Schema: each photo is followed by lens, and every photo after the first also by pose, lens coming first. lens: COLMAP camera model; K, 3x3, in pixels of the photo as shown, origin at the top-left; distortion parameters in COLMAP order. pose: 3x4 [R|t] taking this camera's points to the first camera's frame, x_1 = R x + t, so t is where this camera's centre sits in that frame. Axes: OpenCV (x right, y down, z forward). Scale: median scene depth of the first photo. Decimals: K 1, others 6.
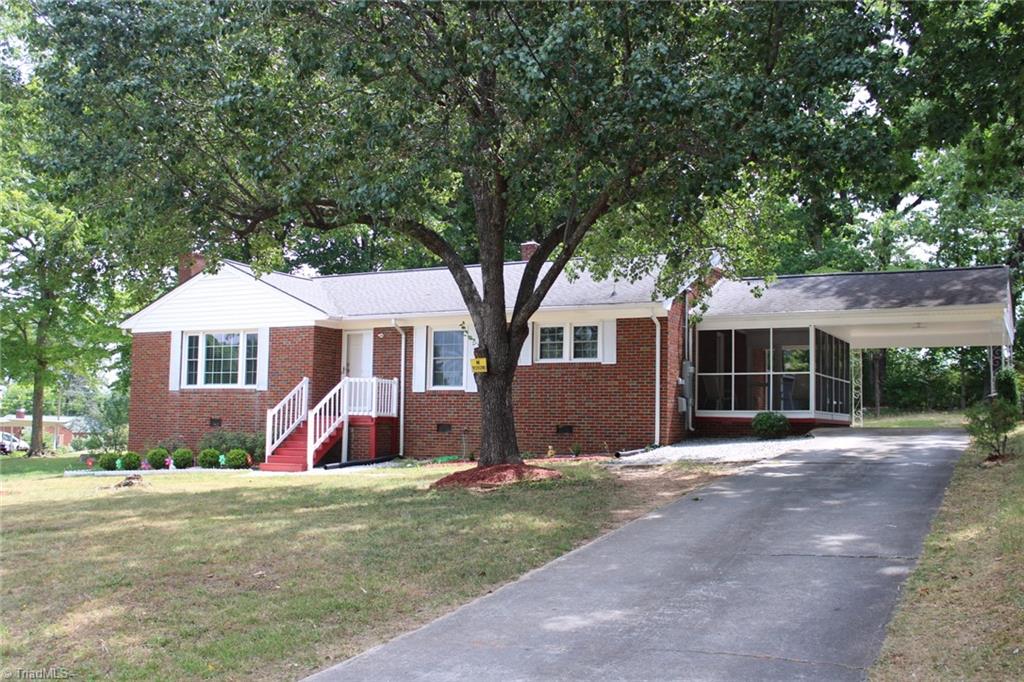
lens RADIAL K [[1044.3, 0, 510.8], [0, 1044.3, 337.6], [0, 0, 1]] dist [-0.081814, 0.000000]
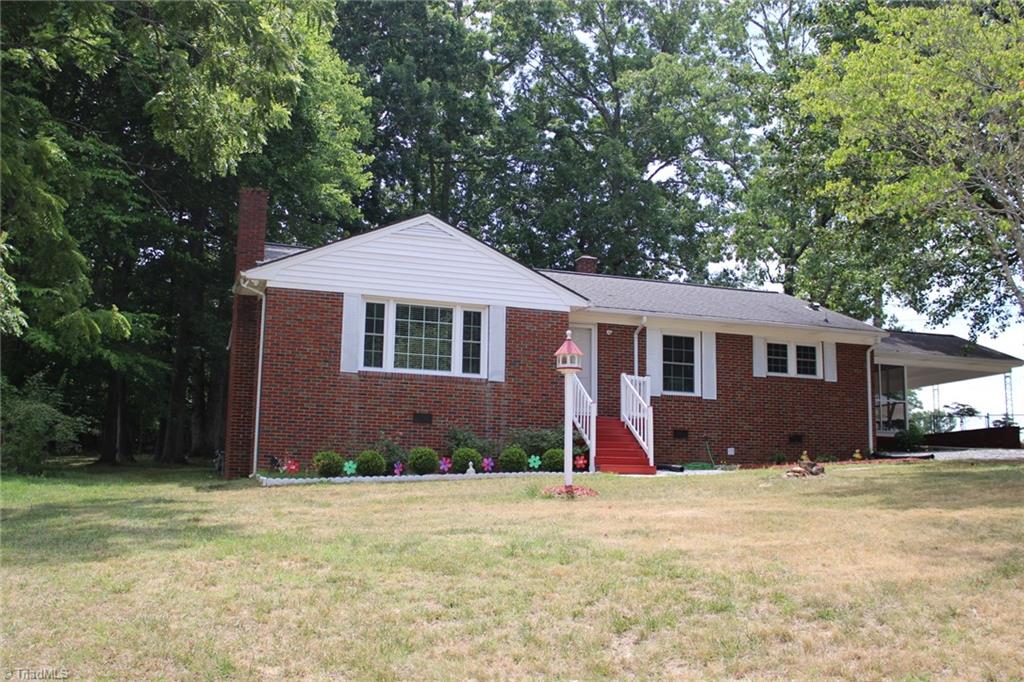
lens RADIAL K [[1044.3, 0, 515.8], [0, 1044.3, 339.3], [0, 0, 1]] dist [-0.081814, 0.000000]
pose [[0.677283, 0.111150, 0.727278, -0.878239], [-0.072391, 0.993793, -0.084466, 0.090897], [-0.732152, 0.004559, 0.681126, 0.445361]]
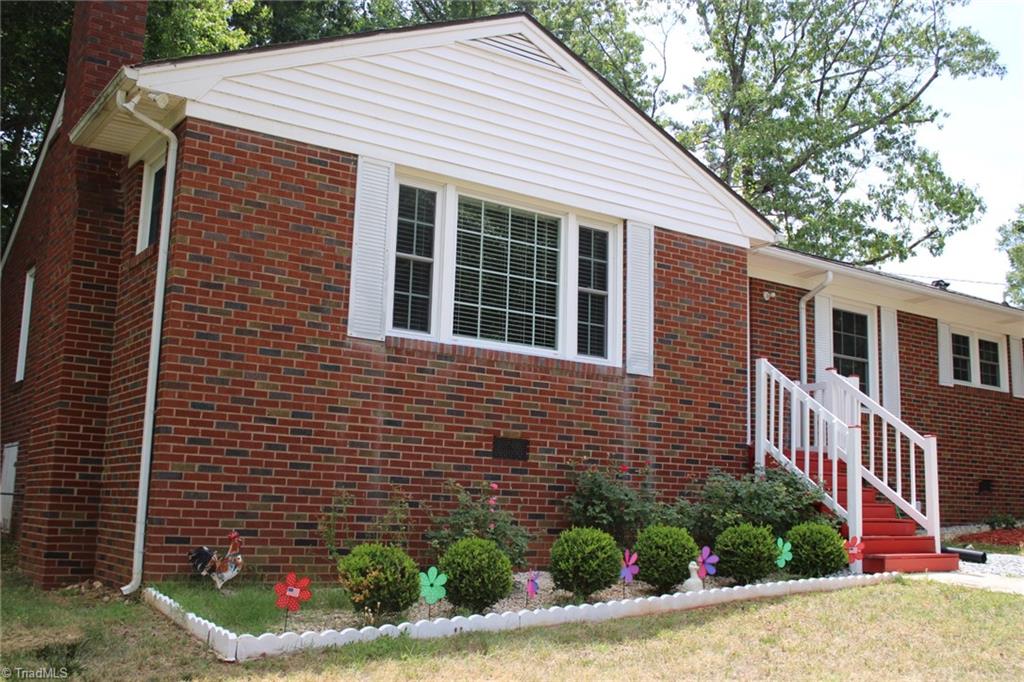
lens RADIAL K [[1044.3, 0, 512.2], [0, 1044.3, 344.0], [0, 0, 1]] dist [-0.081814, 0.000000]
pose [[0.458539, 0.136626, 0.878109, -0.650683], [-0.102582, 0.989643, -0.100413, 0.088914], [-0.882734, -0.044035, 0.467806, 0.898155]]
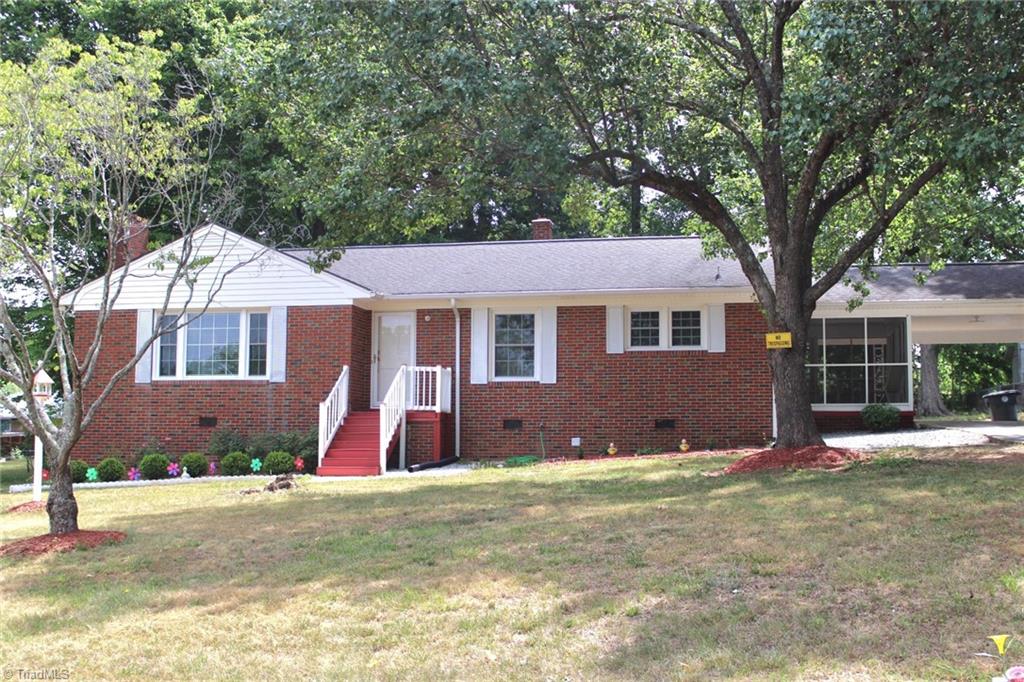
lens RADIAL K [[1197.4, 0, 508.5], [0, 1197.4, 339.6], [0, 0, 1]] dist [-0.038968, 0.000000]
pose [[0.960212, 0.016385, 0.278790, -0.345525], [-0.014201, 0.999851, -0.009852, 0.024952], [-0.278910, 0.005501, 0.960301, 0.035558]]
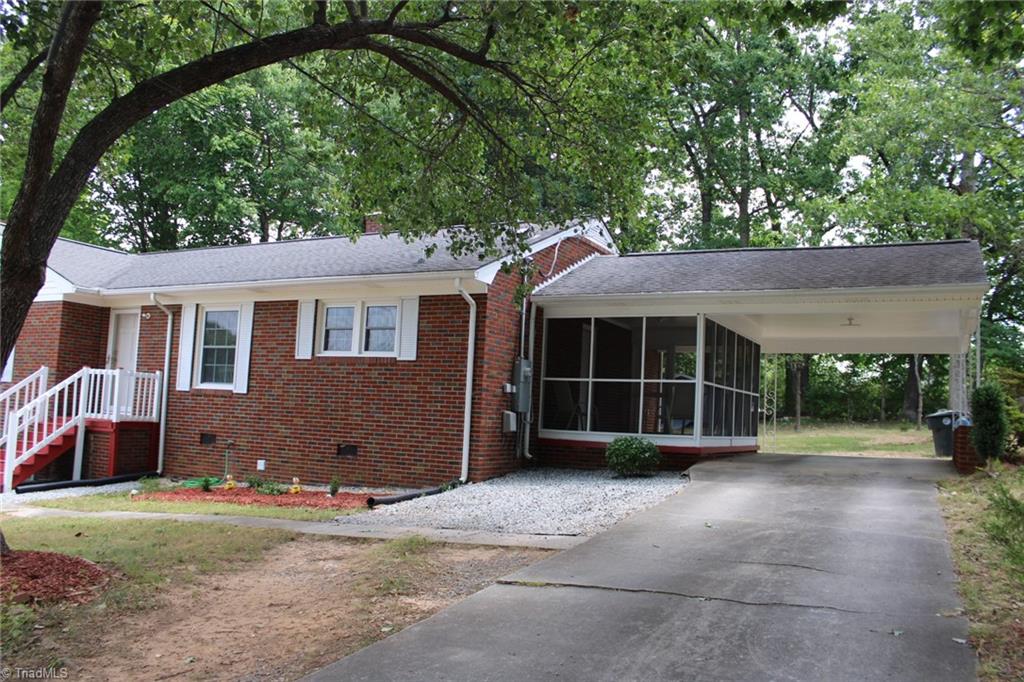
lens RADIAL K [[832.7, 0, 516.5], [0, 832.7, 347.4], [0, 0, 1]] dist [-0.096203, 0.014161]
pose [[0.999534, 0.030181, 0.004510, 0.151198], [-0.030190, 0.999542, 0.002009, 0.012385], [-0.004447, -0.002144, 0.999988, 0.406154]]
